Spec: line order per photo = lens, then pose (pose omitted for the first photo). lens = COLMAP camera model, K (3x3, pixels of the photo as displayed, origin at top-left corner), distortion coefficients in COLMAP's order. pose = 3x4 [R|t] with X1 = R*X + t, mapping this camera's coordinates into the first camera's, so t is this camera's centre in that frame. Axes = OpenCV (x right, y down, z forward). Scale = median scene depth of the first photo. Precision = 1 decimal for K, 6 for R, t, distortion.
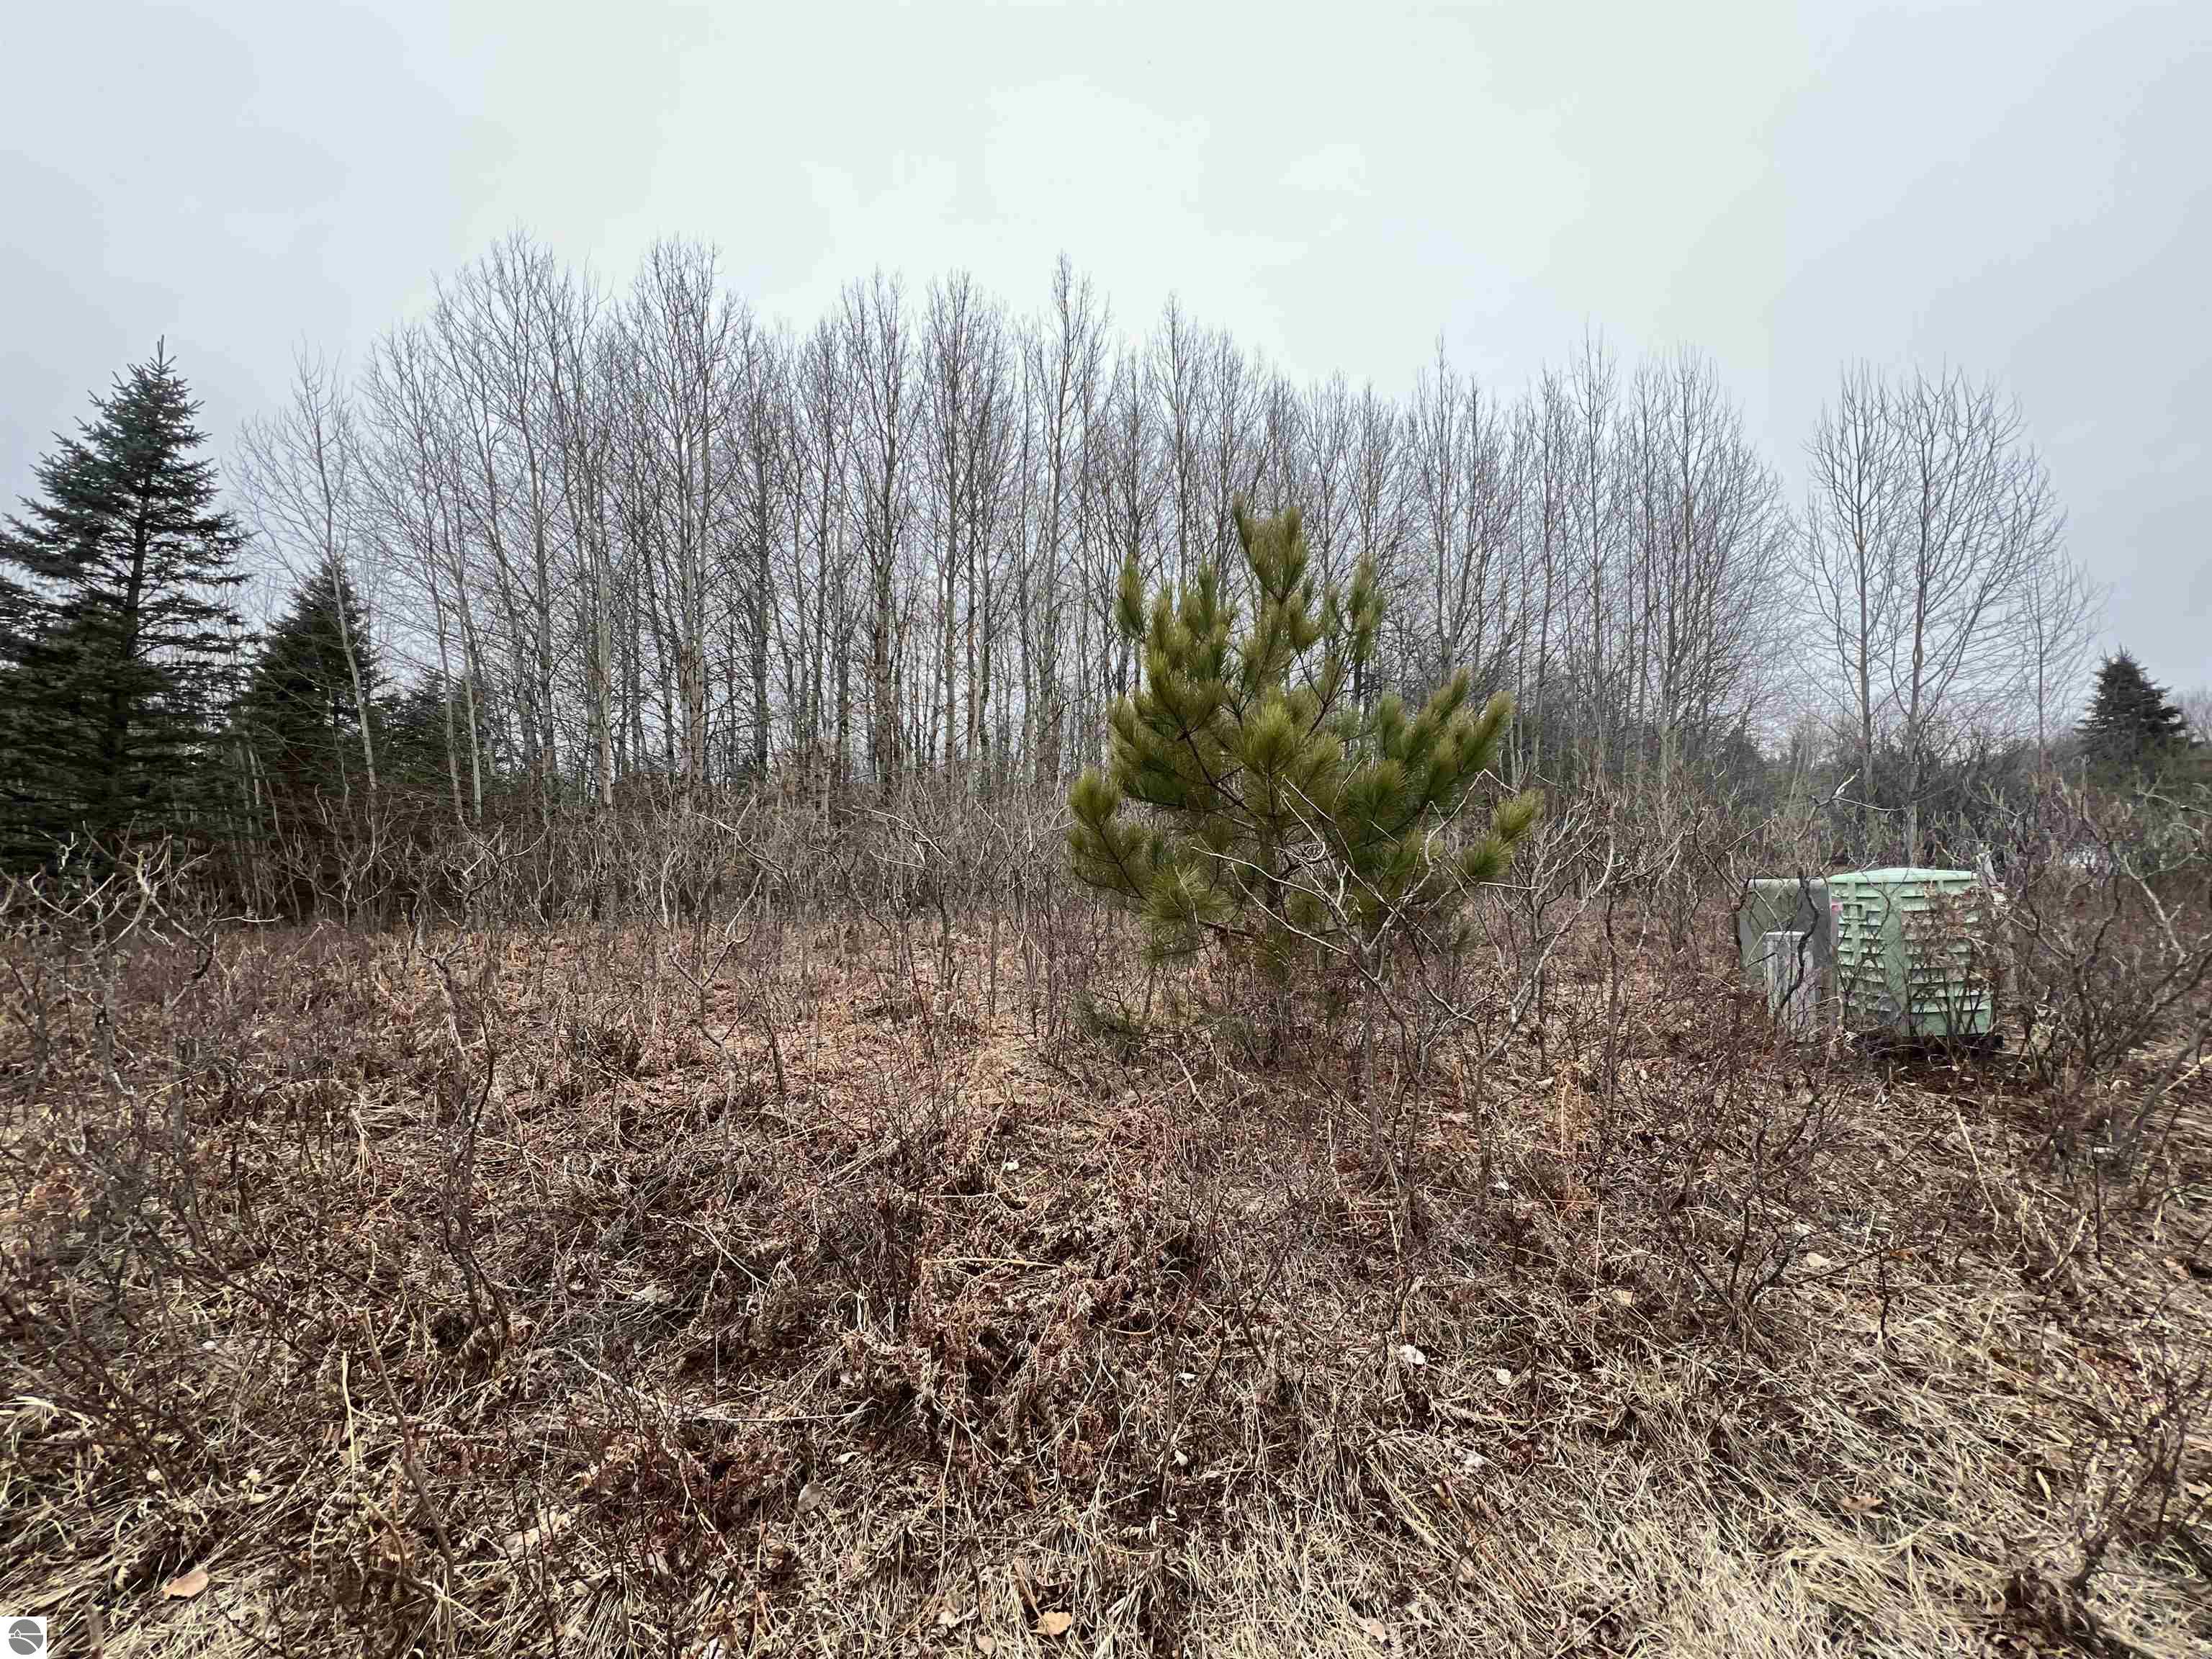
lens RADIAL K [[887.6, 0, 1105.1], [0, 887.6, 835.1], [0, 0, 1]] dist [-0.000472, -0.000067]
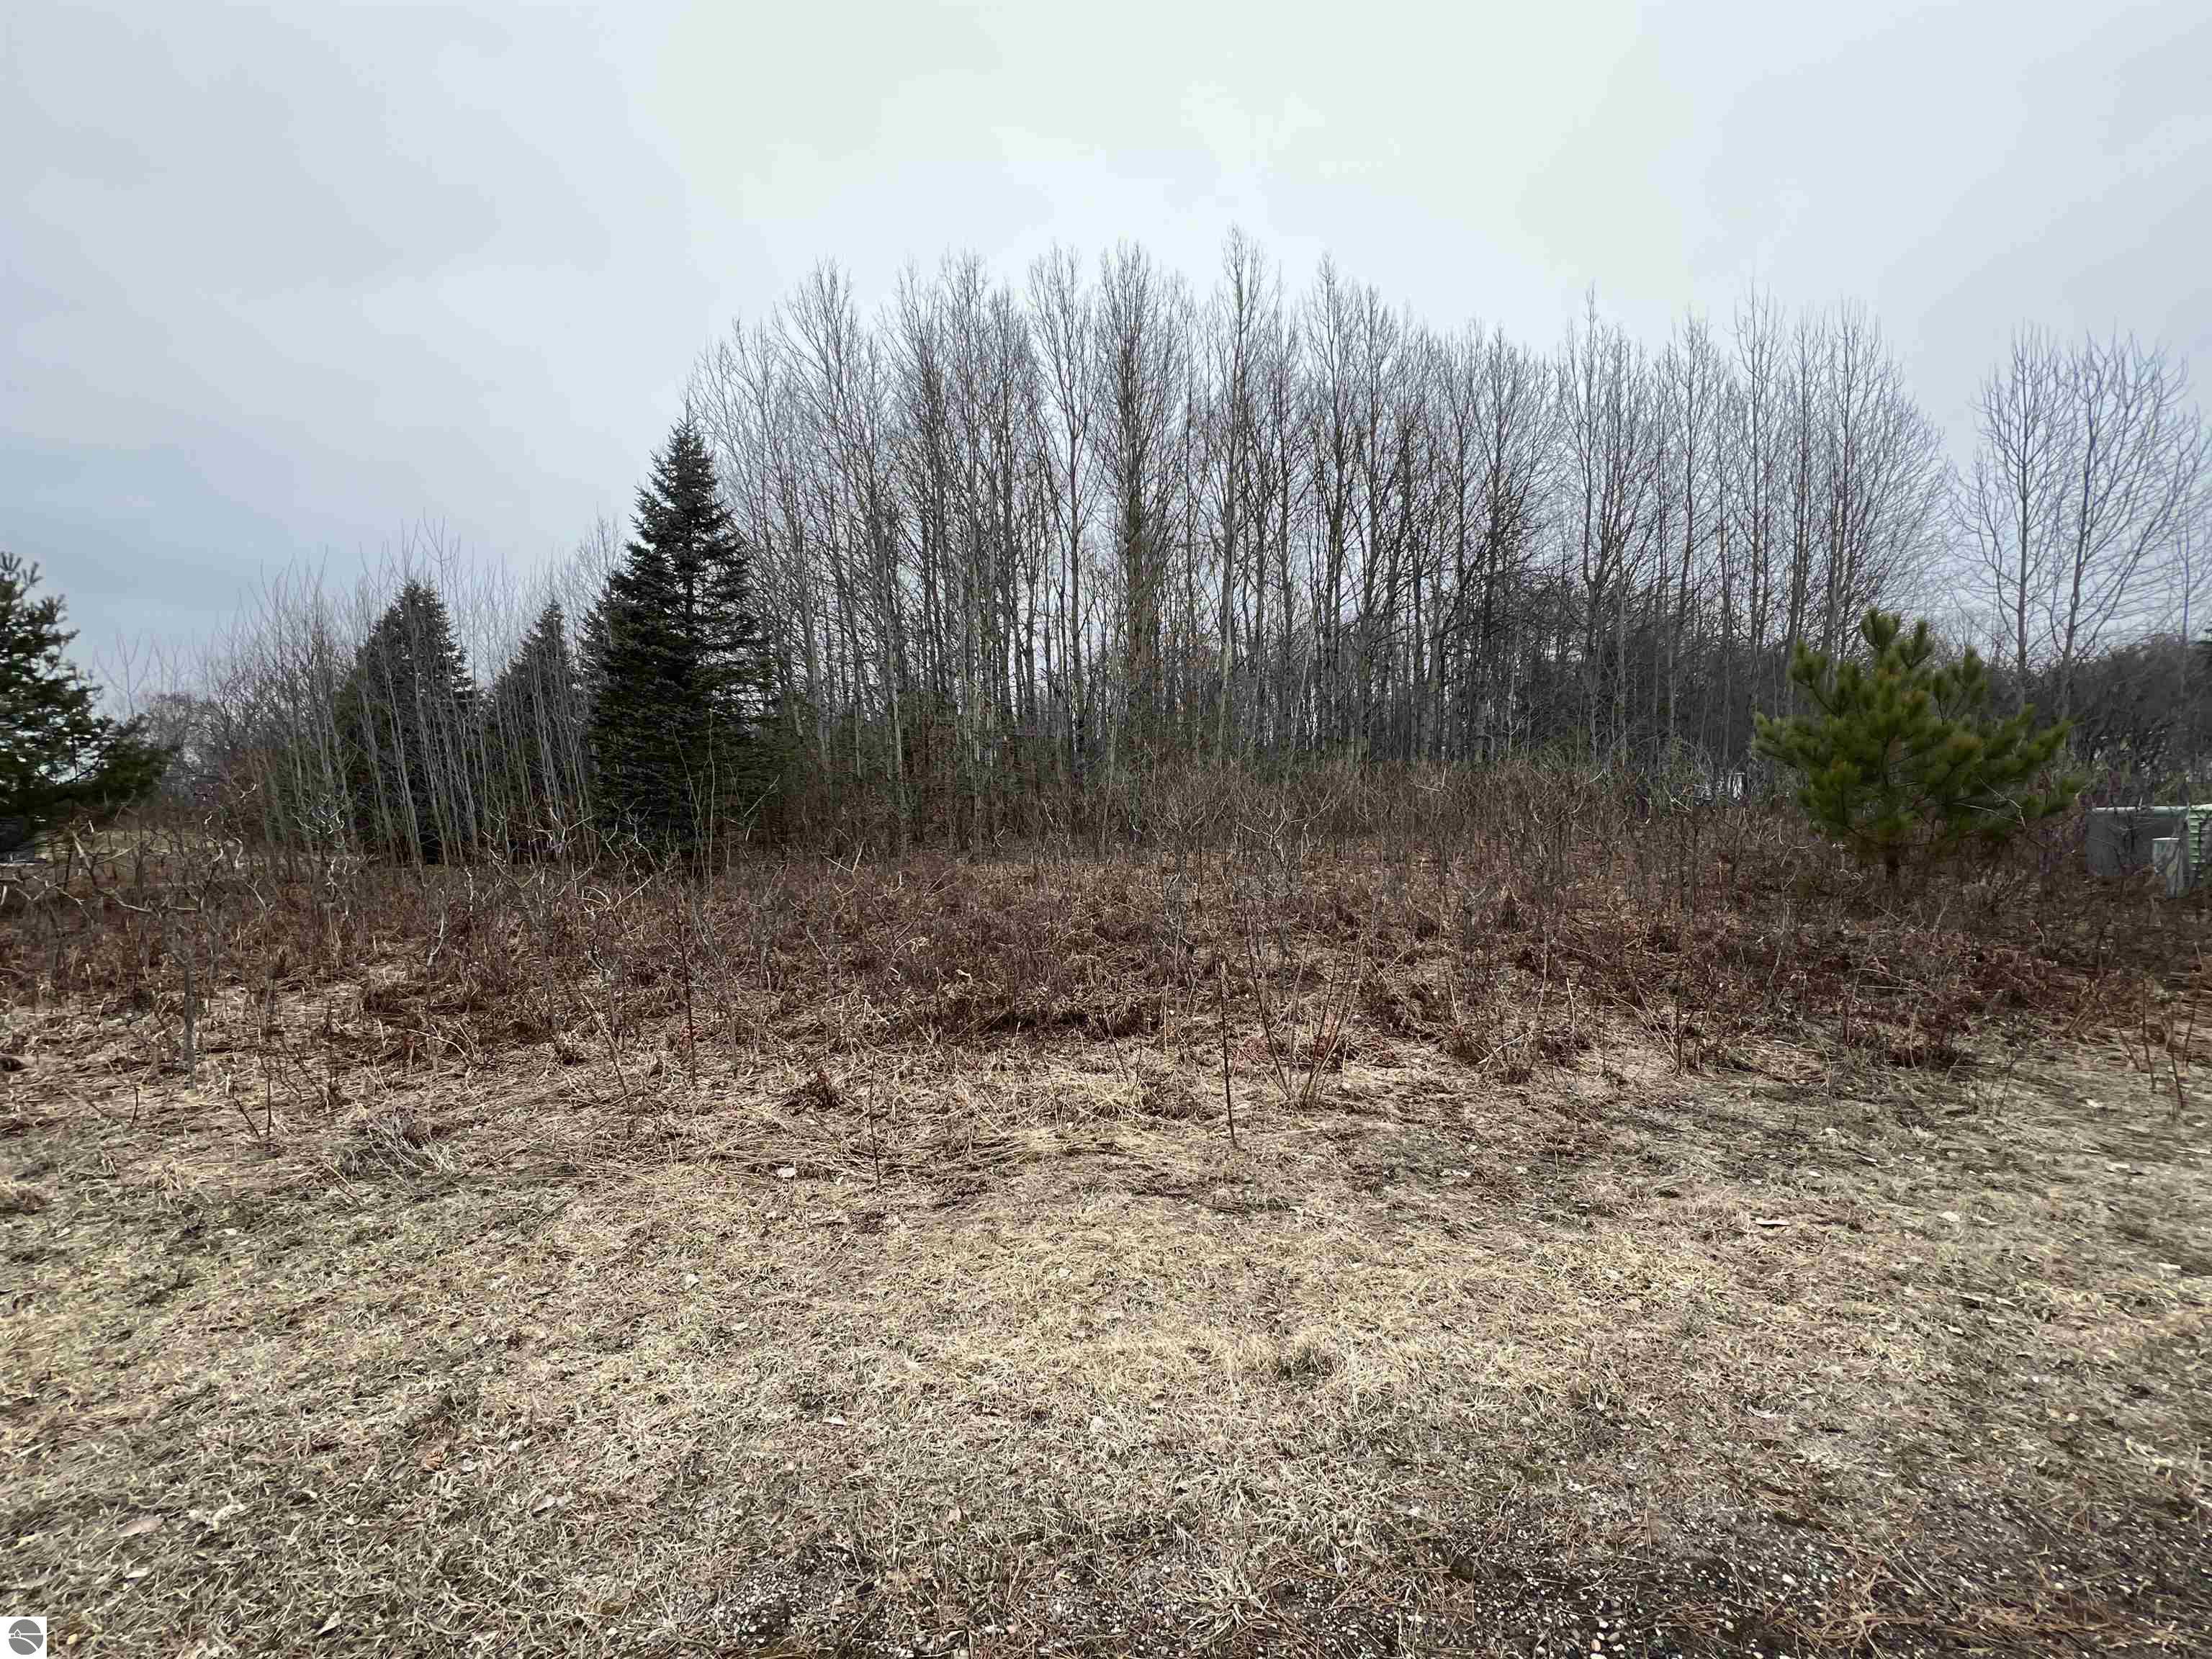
lens RADIAL K [[882.3, 0, 1110.4], [0, 882.3, 830.9], [0, 0, 1]] dist [0.000701, -0.000478]
pose [[0.999088, -0.018730, -0.038375, -0.248569], [0.021487, 0.997119, 0.072741, -0.016102], [0.036902, -0.073499, 0.996612, -0.166403]]
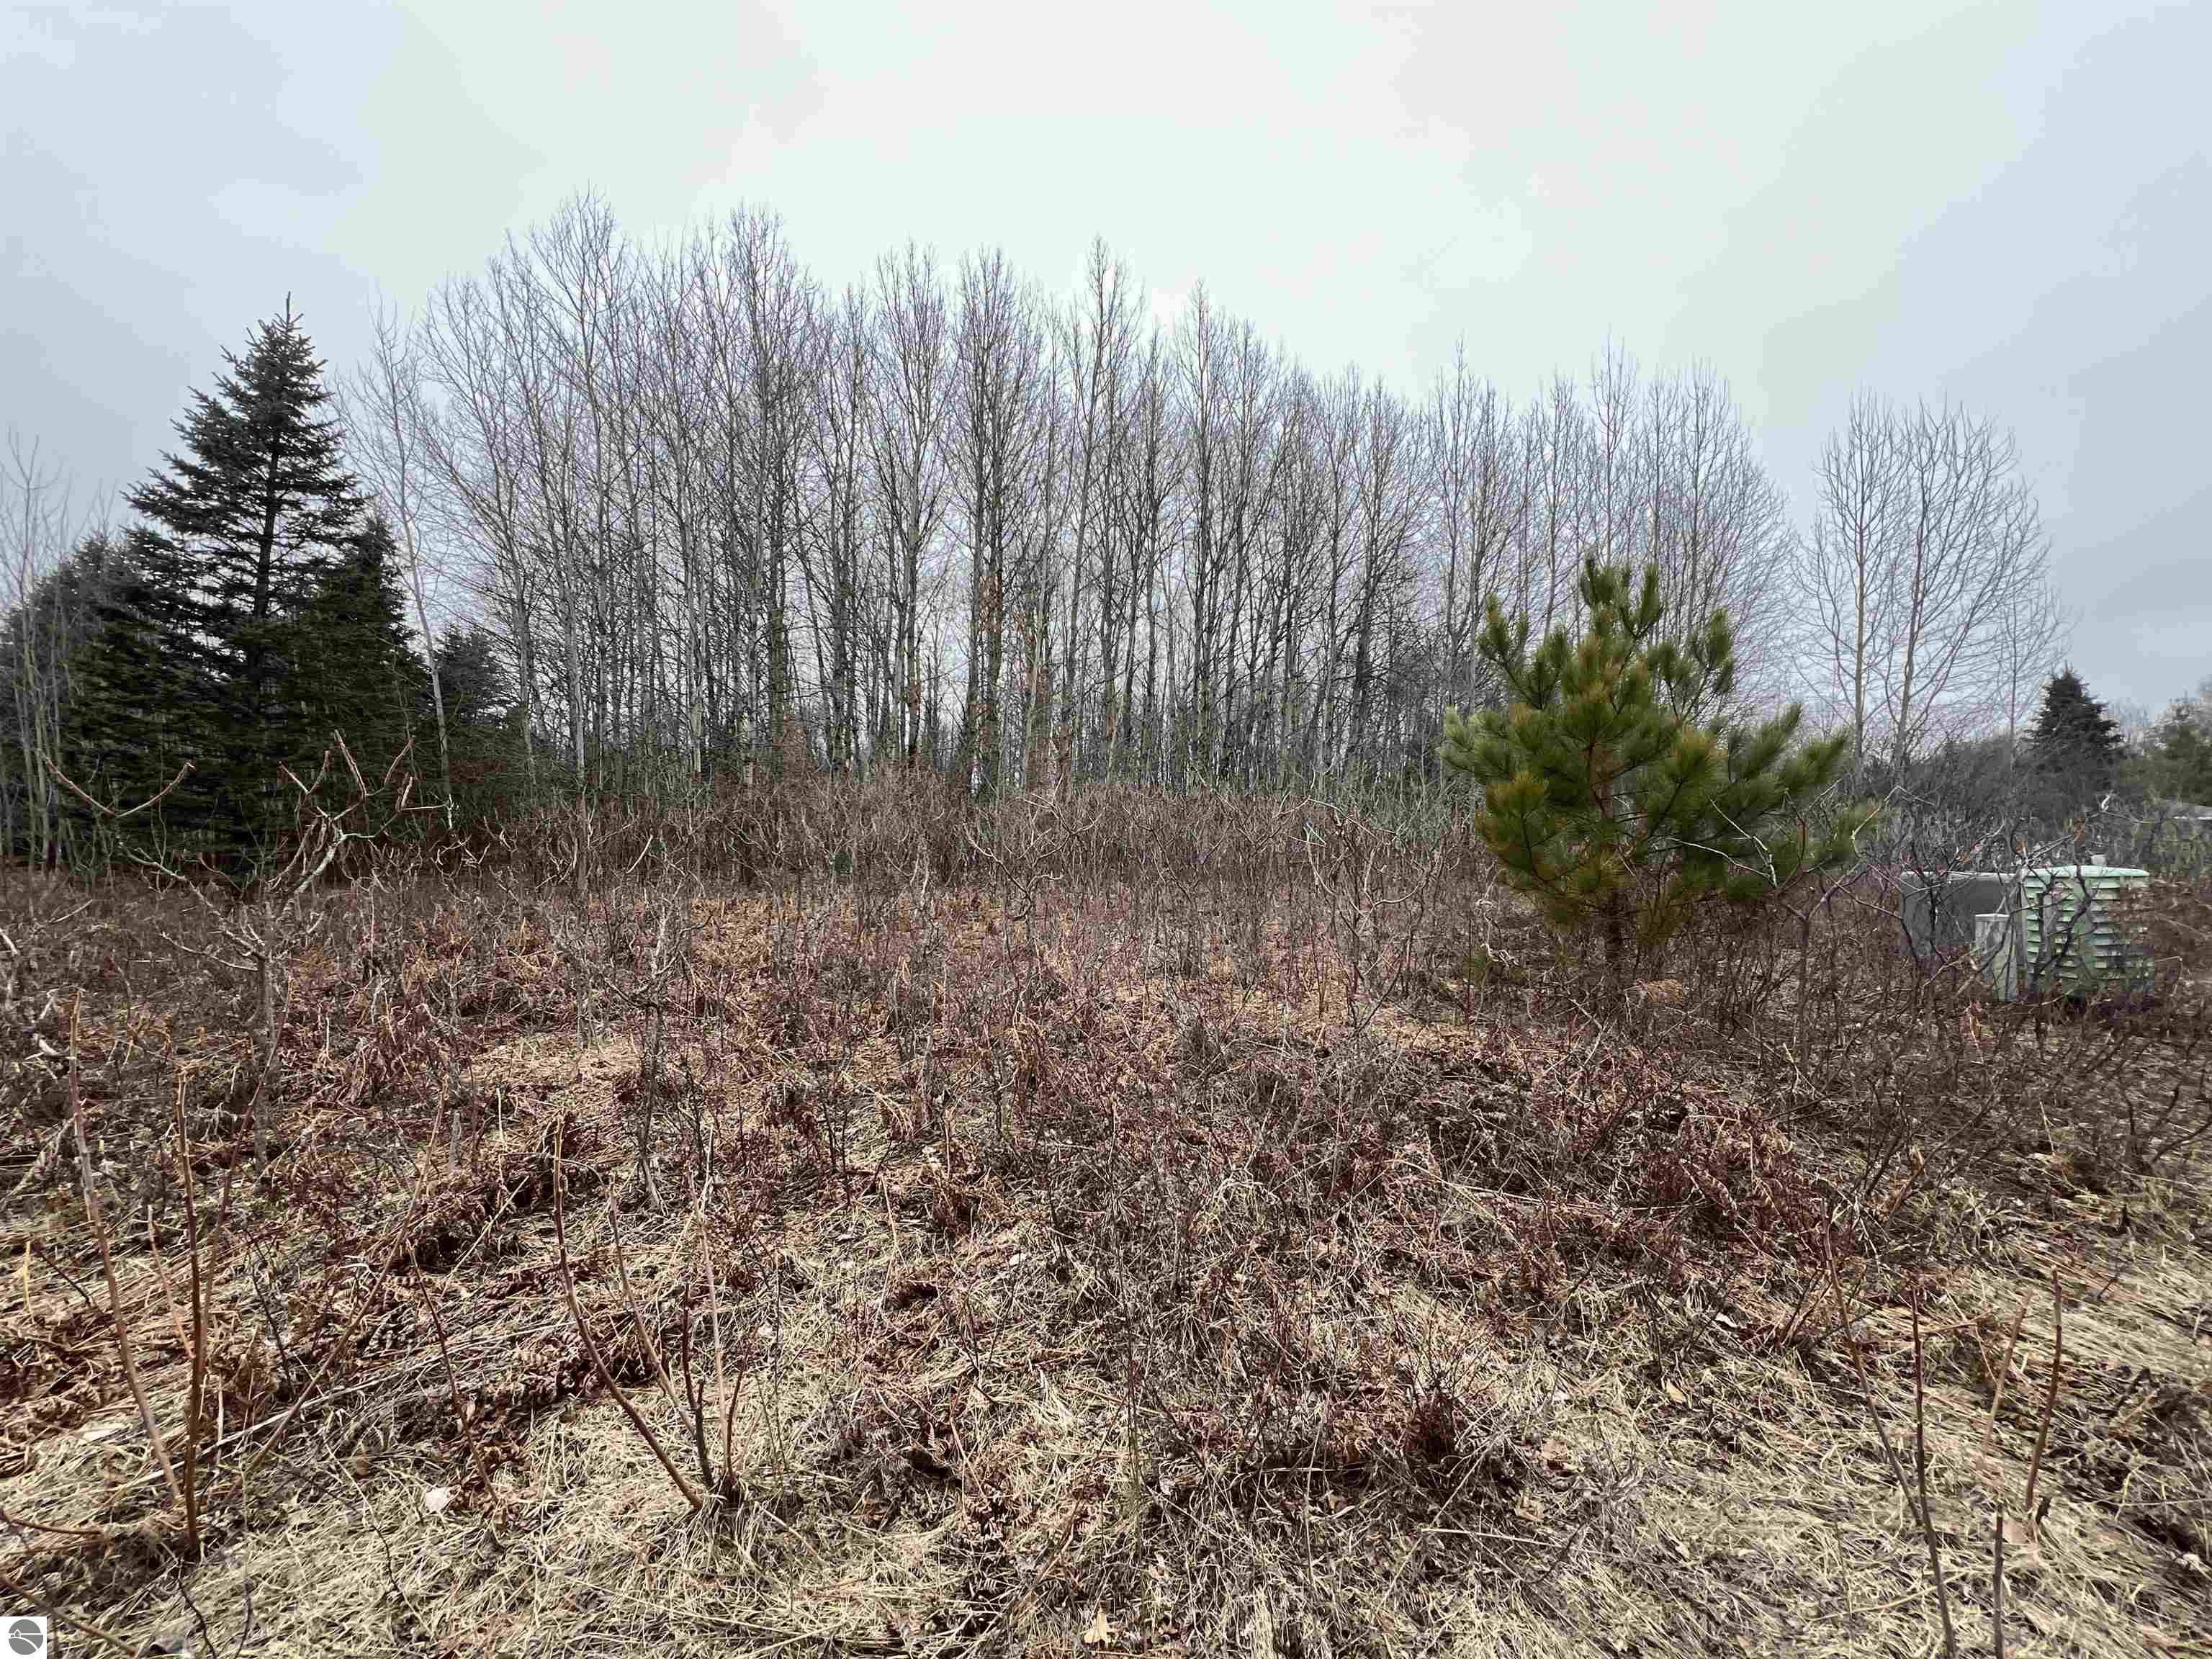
lens RADIAL K [[883.0, 0, 1108.8], [0, 883.0, 835.3], [0, 0, 1]] dist [0.001765, -0.000550]
pose [[0.998523, 0.025445, 0.047998, -0.099951], [-0.026692, 0.999318, 0.025527, -0.000249], [-0.047316, -0.026770, 0.998521, -0.034046]]
